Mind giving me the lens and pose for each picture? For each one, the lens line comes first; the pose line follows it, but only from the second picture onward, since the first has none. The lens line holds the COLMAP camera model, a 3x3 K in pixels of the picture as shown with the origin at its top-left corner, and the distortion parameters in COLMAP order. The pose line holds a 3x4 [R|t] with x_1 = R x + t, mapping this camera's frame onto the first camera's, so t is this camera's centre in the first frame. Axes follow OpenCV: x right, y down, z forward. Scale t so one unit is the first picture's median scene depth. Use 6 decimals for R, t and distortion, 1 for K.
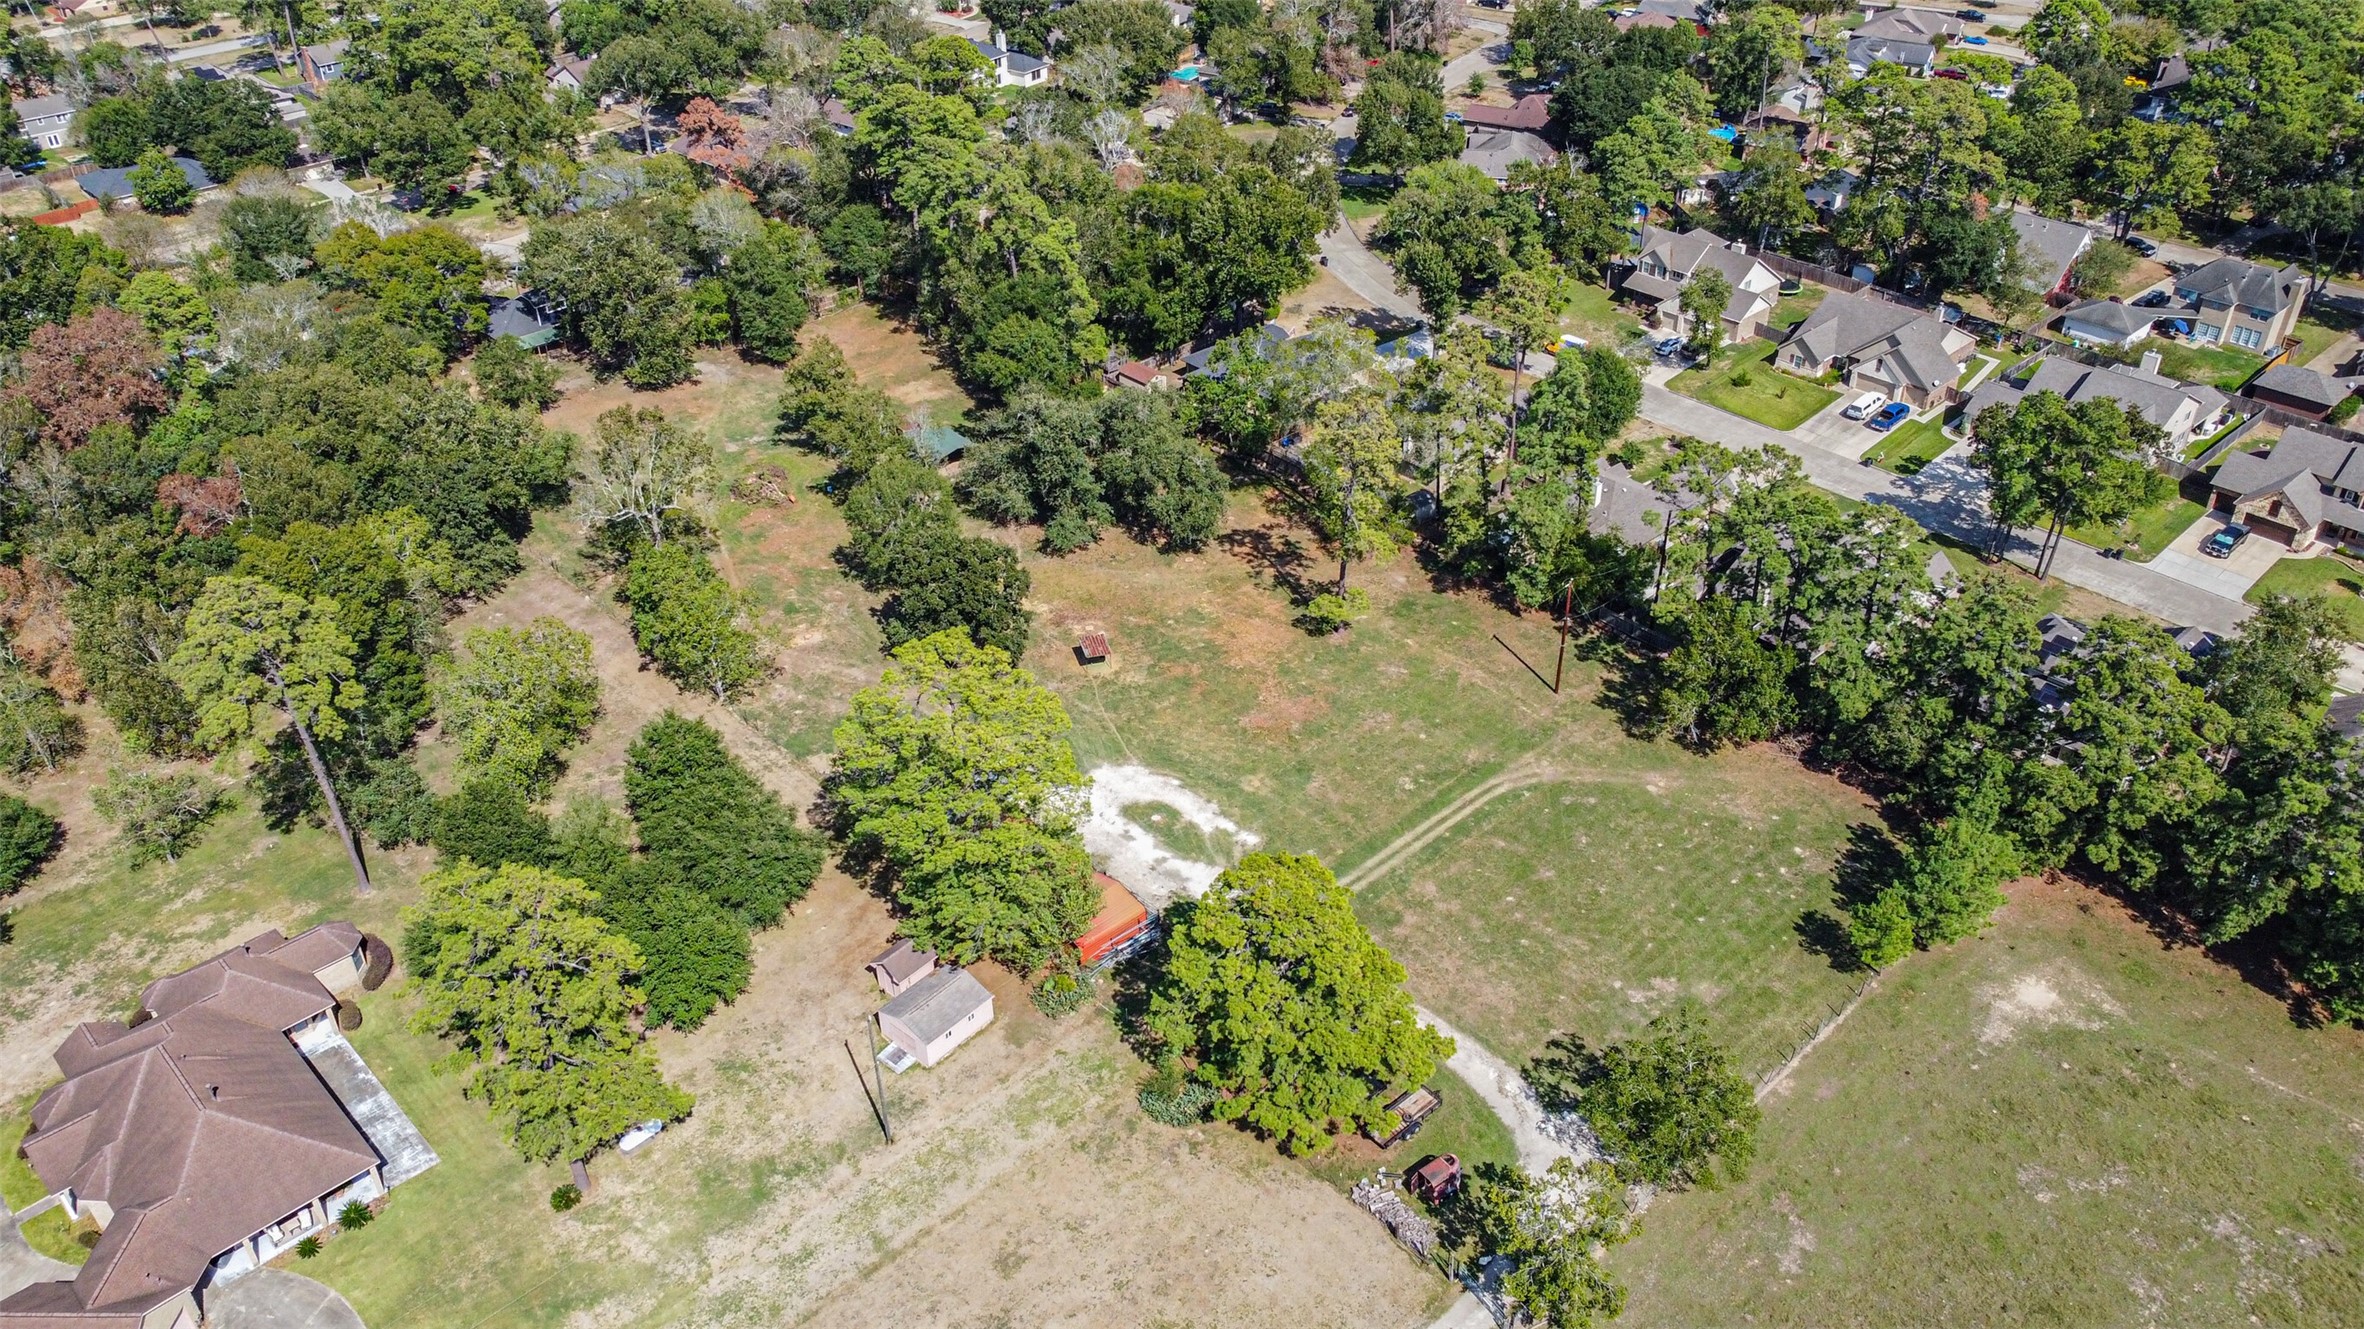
lens RADIAL K [[1805.5, 0, 1217.2], [0, 1805.5, 653.4], [0, 0, 1]] dist [0.011115, -0.008793]
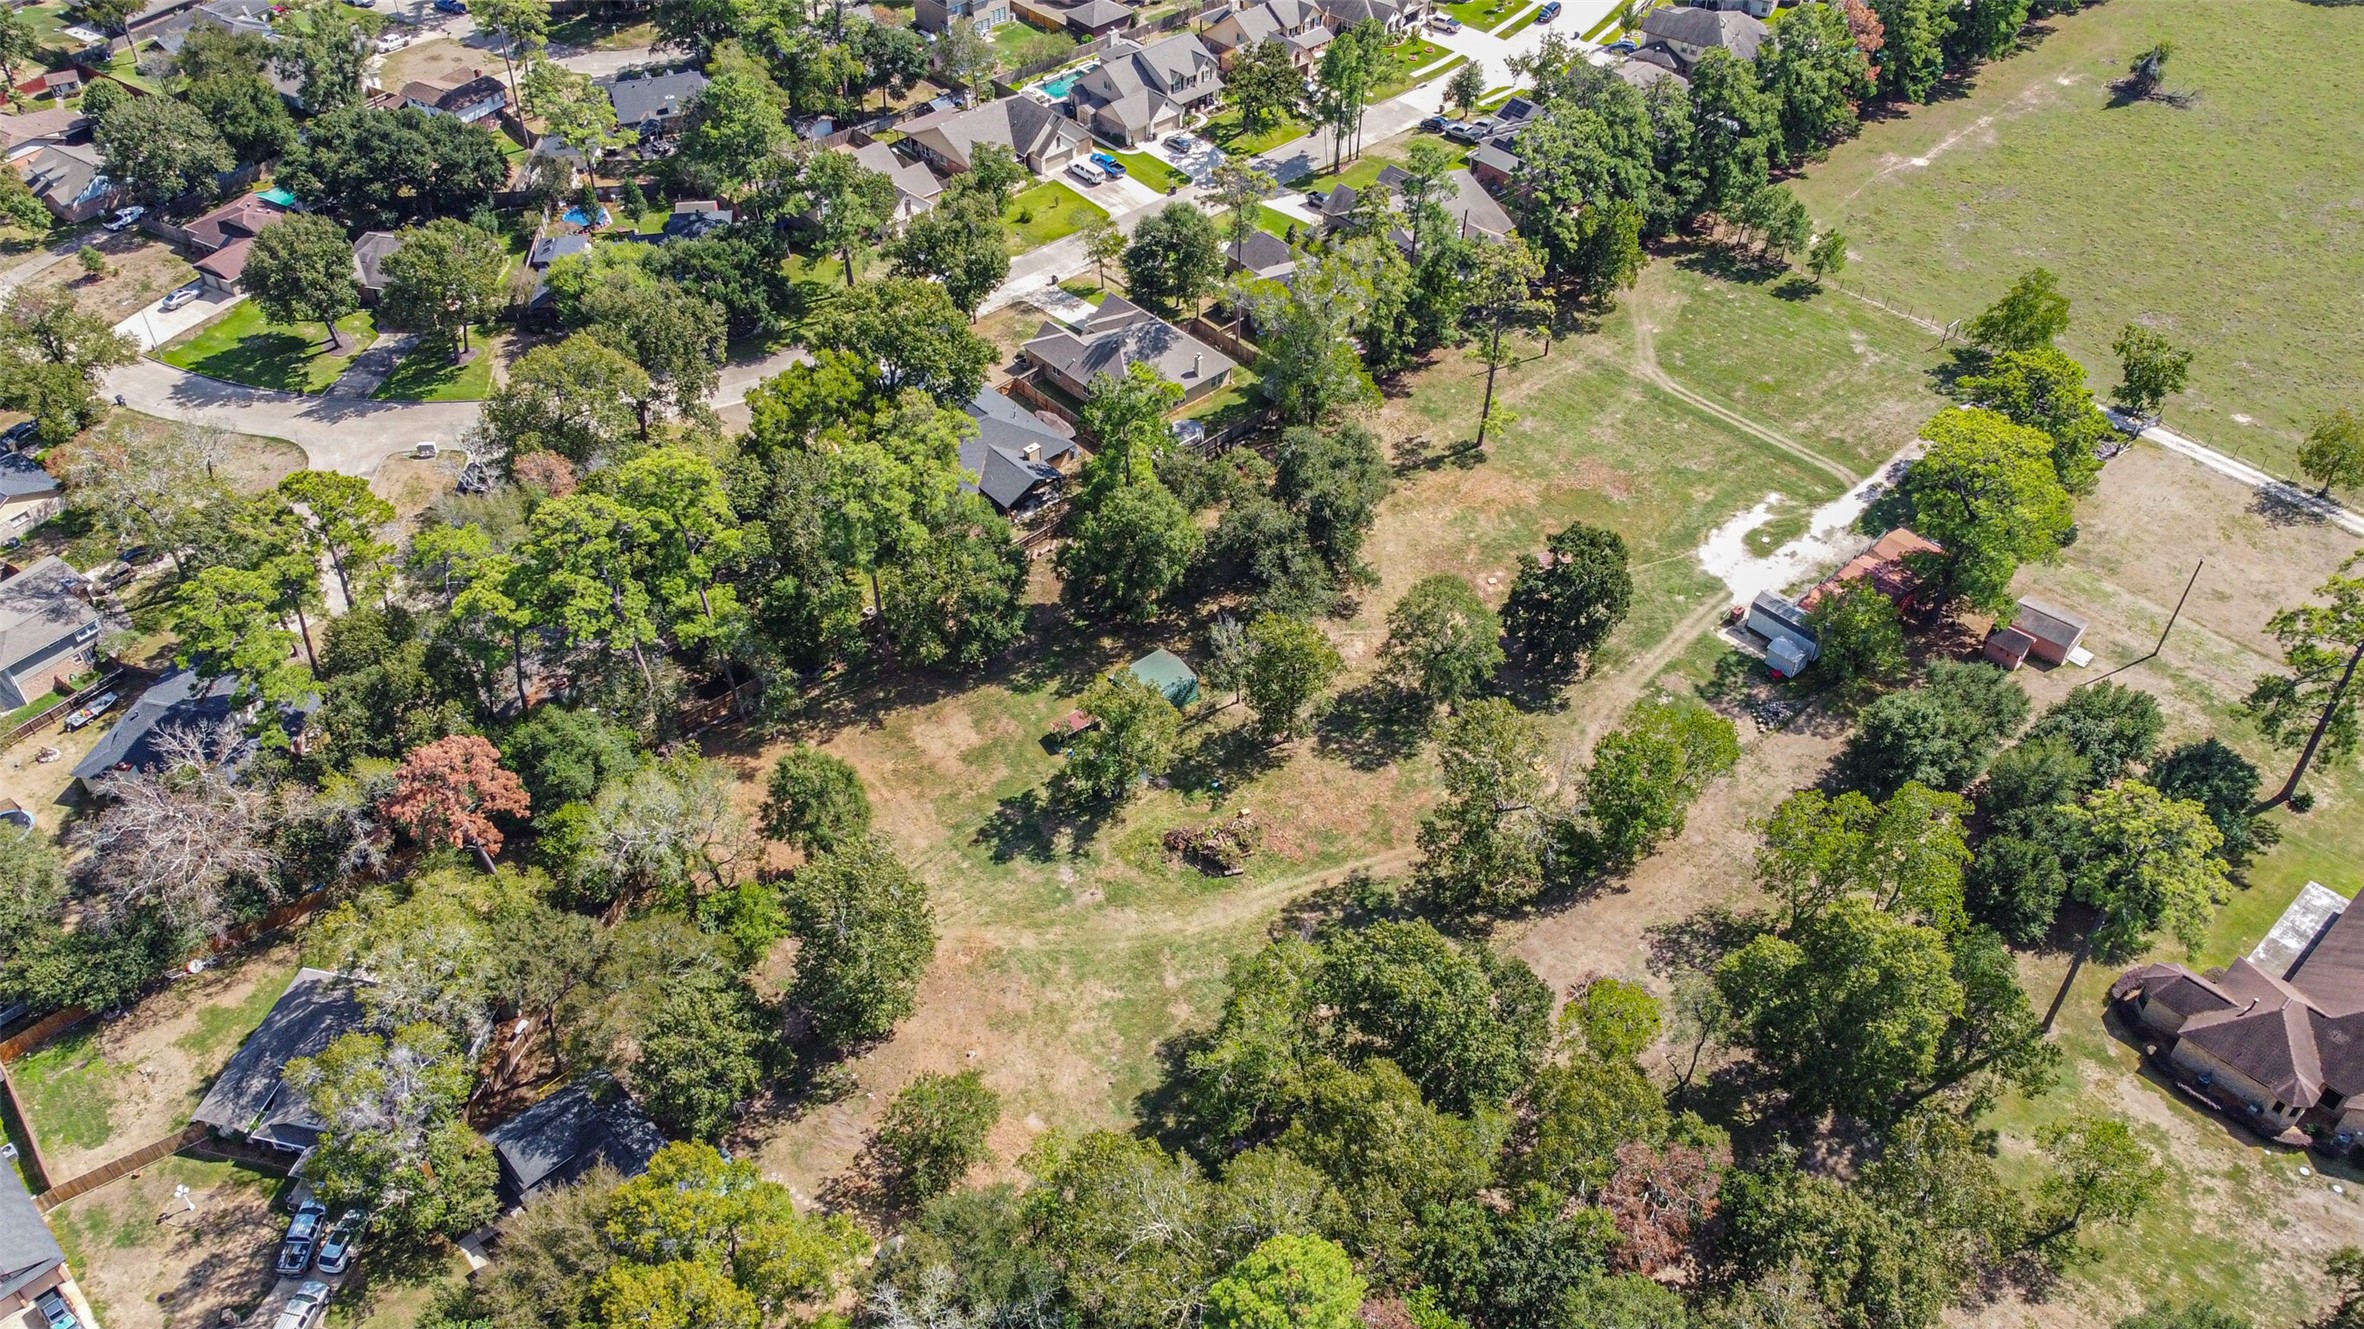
lens RADIAL K [[1805.5, 0, 1199.6], [0, 1805.5, 657.6], [0, 0, 1]] dist [0.011115, -0.008793]
pose [[0.015025, -0.656156, 0.754476, -1.047450], [0.551290, 0.634946, 0.541224, -0.758847], [-0.834178, 0.407803, 0.371272, 0.898518]]
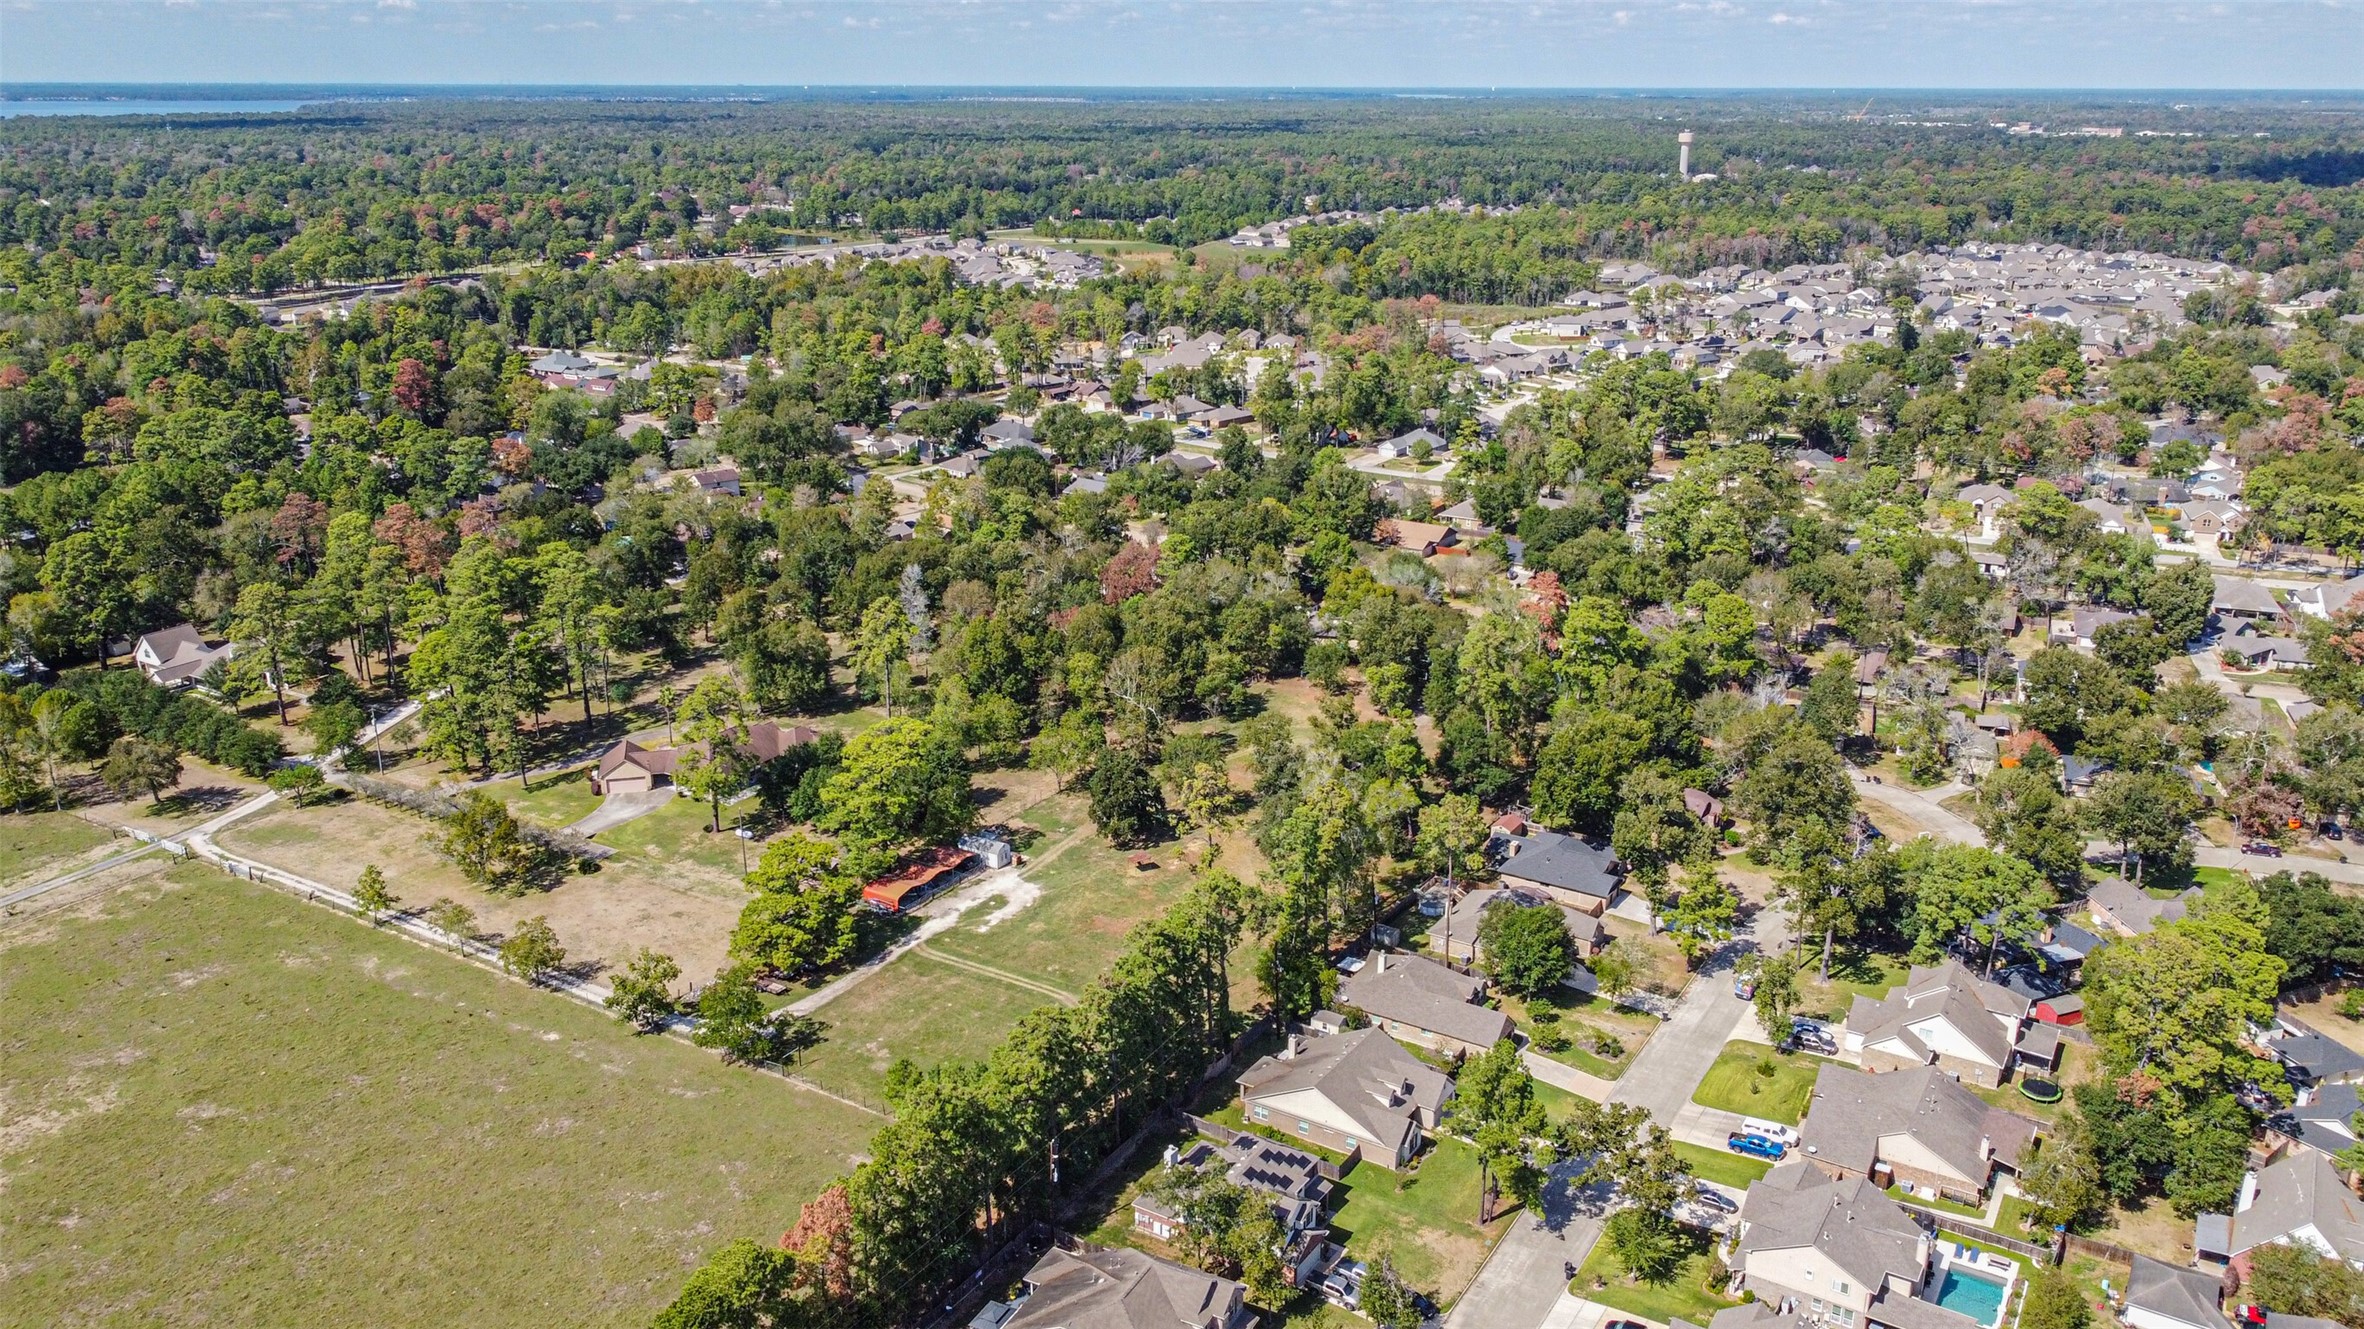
lens RADIAL K [[1805.5, 0, 1180.1], [0, 1805.5, 670.7], [0, 0, 1]] dist [0.011115, -0.008793]
pose [[0.252320, 0.308527, -0.917140, 1.552988], [-0.539094, 0.831910, 0.131543, -0.426348], [0.803562, 0.461234, 0.376233, 0.385235]]
